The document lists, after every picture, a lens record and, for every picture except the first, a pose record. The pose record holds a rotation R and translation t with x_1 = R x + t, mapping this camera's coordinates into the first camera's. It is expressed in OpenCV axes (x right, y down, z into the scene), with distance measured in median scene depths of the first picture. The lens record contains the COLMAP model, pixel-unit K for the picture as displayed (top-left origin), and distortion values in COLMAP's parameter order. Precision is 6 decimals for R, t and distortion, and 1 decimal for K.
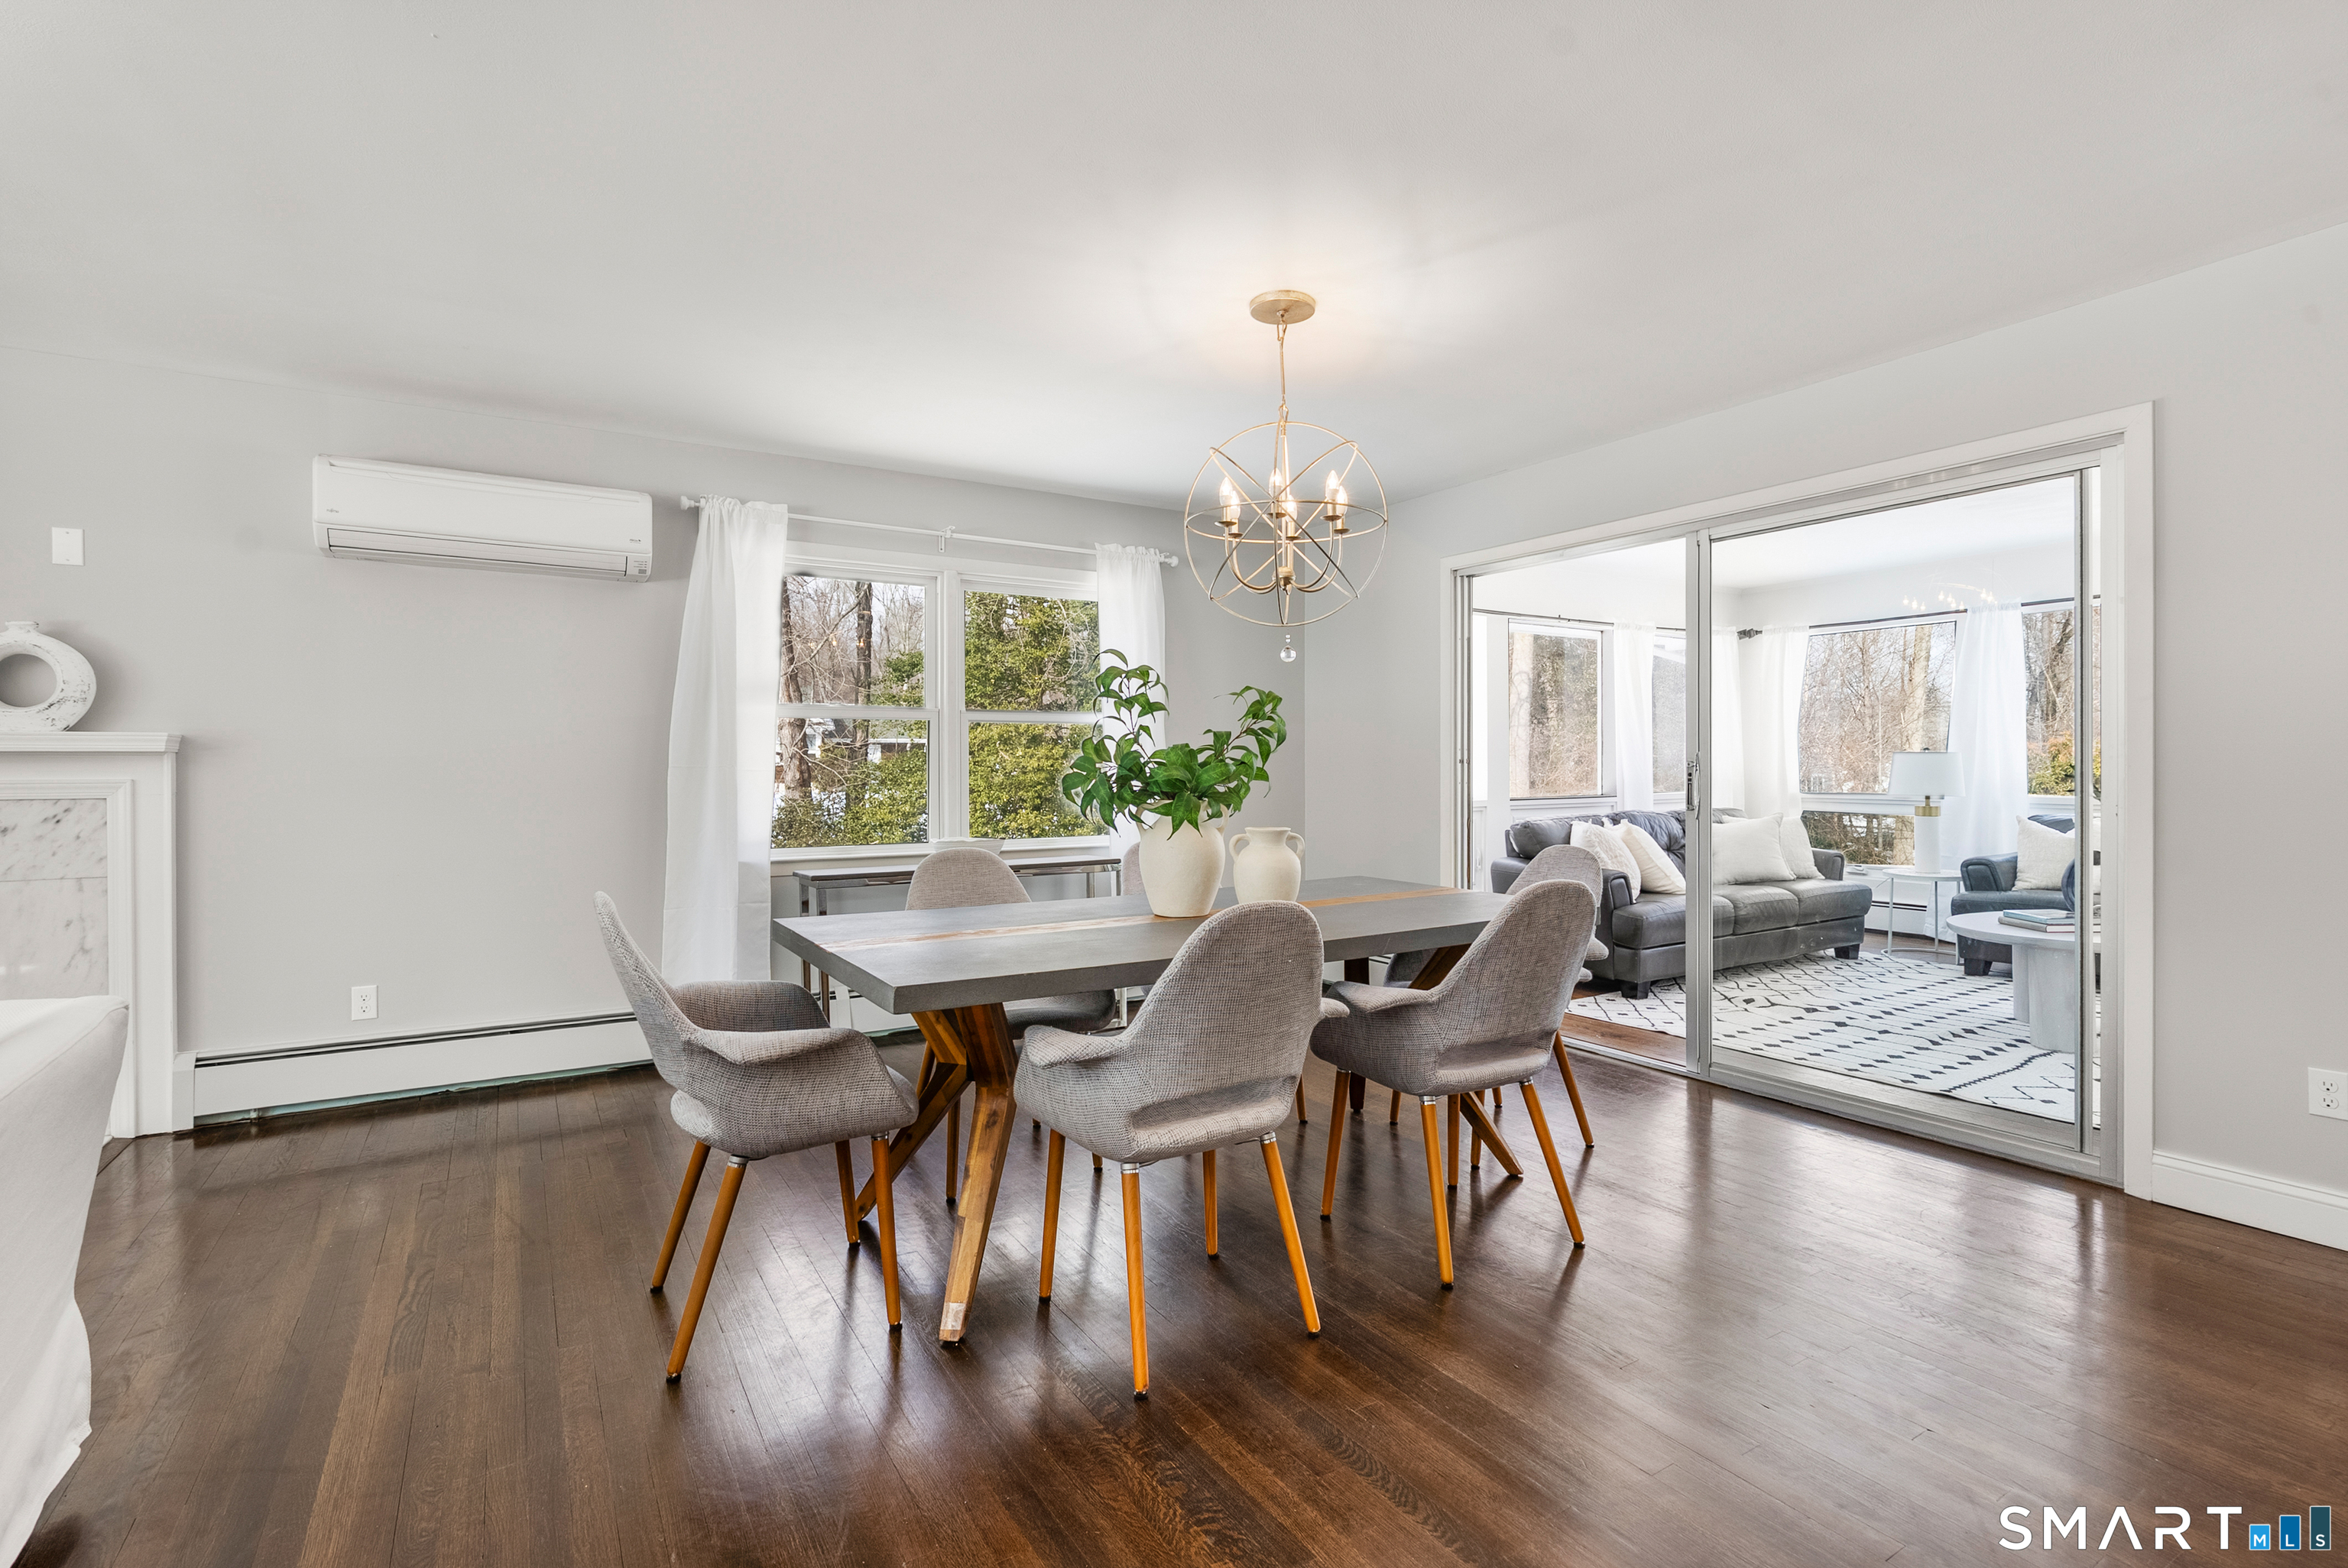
lens RADIAL K [[1090.2, 0, 1188.4], [0, 1090.2, 772.6], [0, 0, 1]] dist [-0.002417, 0.000229]
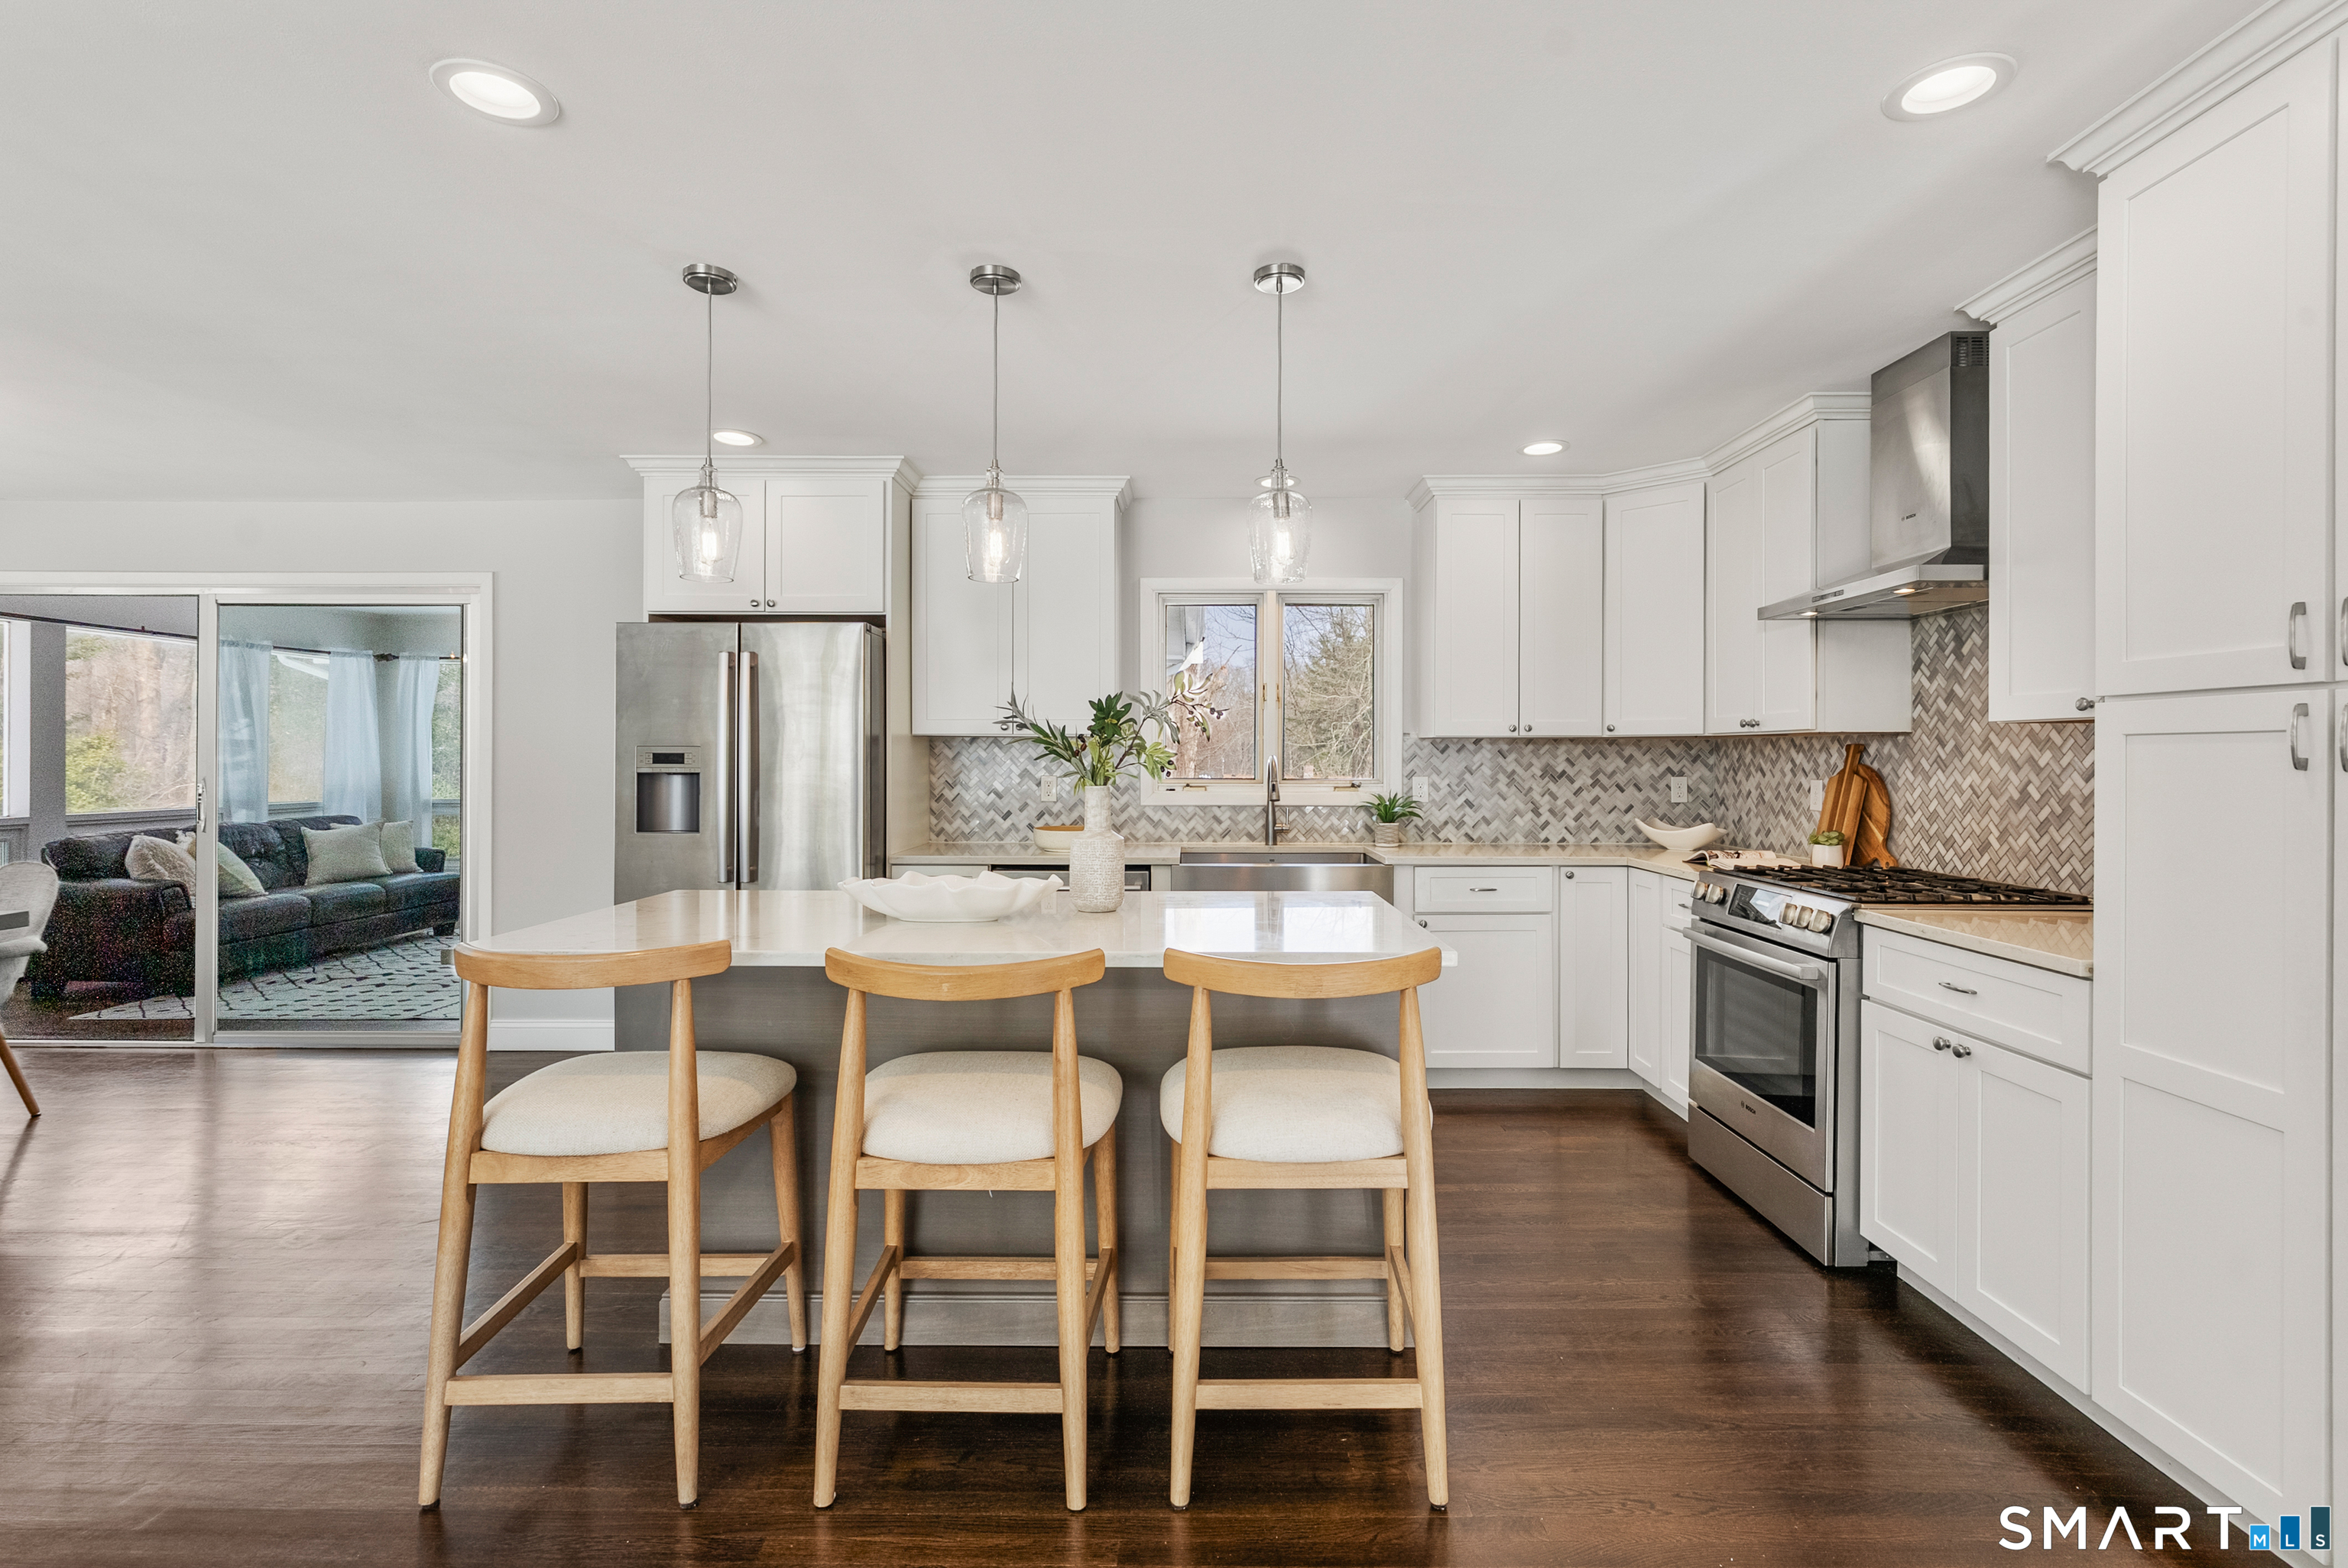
lens RADIAL K [[1085.2, 0, 1176.6], [0, 1085.2, 757.6], [0, 0, 1]] dist [-0.002220, 0.000358]
pose [[0.541252, 0.006976, 0.840832, 0.050901], [0.001059, 0.999959, -0.008978, -0.036156], [-0.840860, 0.005750, 0.541222, -0.726164]]
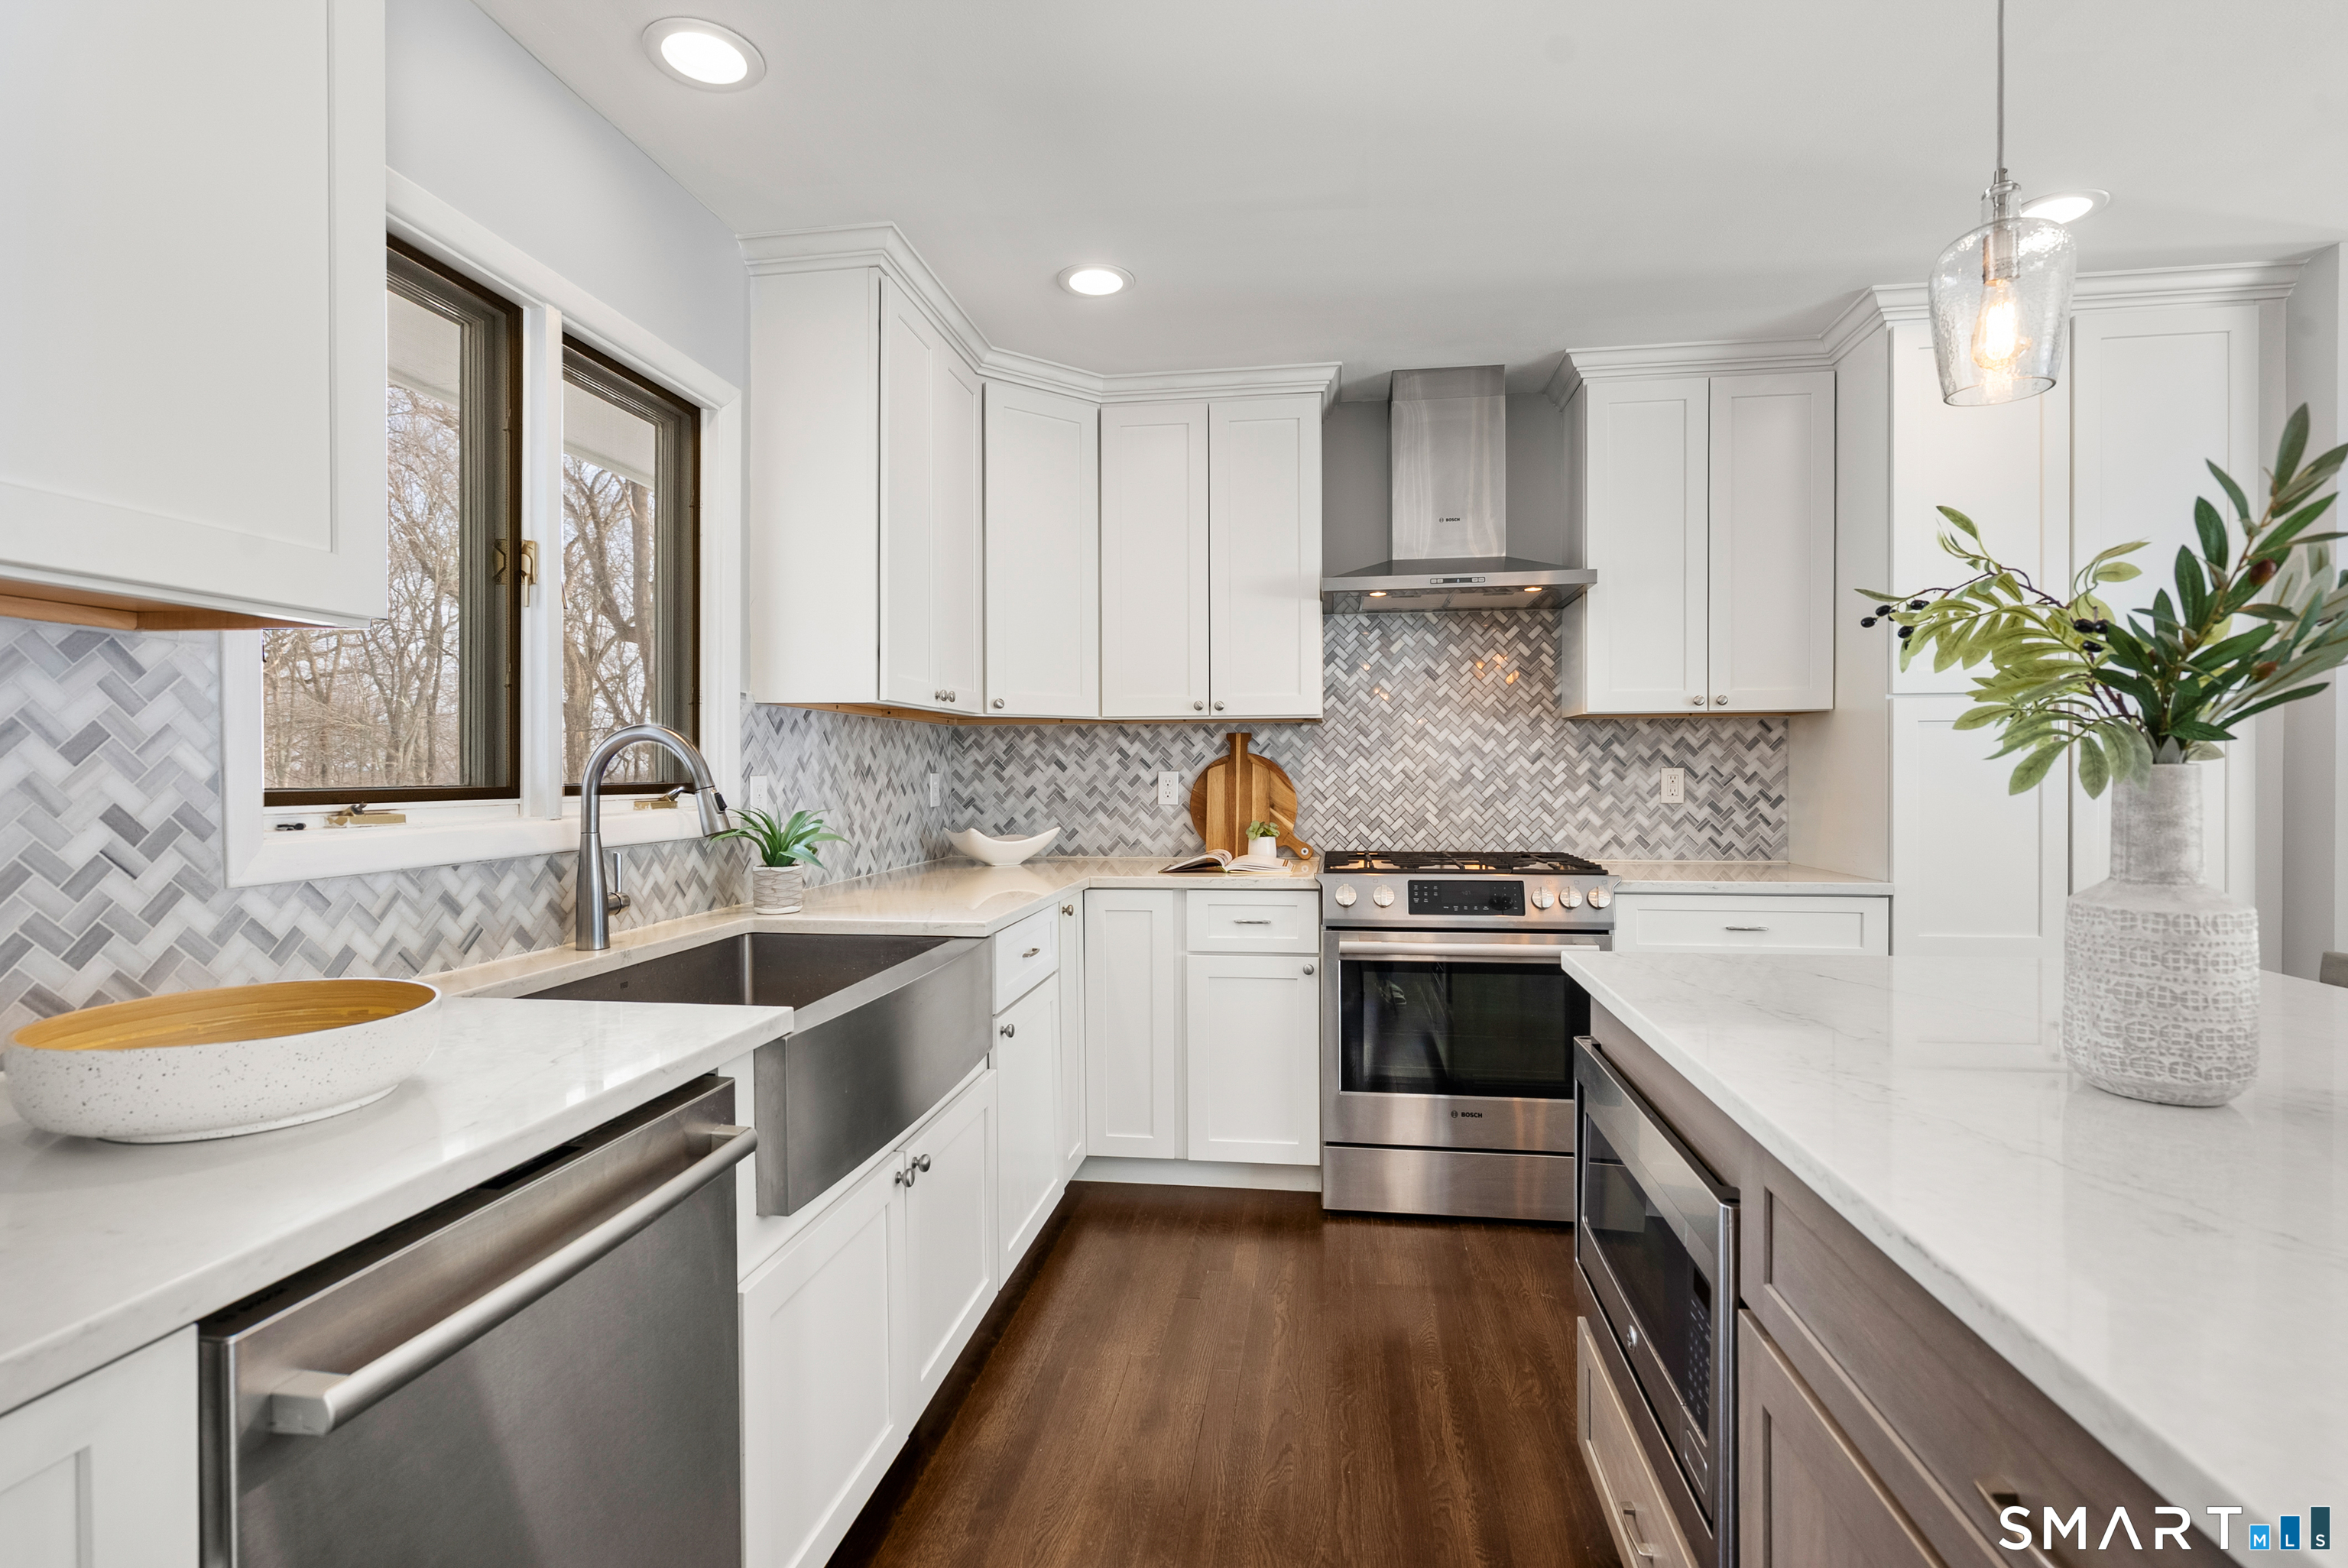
lens RADIAL K [[1079.2, 0, 1177.4], [0, 1079.2, 784.2], [0, 0, 1]] dist [-0.003981, 0.000941]
pose [[-0.762123, 0.000983, 0.647432, 0.756276], [0.013952, 0.999792, 0.014906, -0.024008], [-0.647282, 0.020393, -0.761978, 0.222334]]
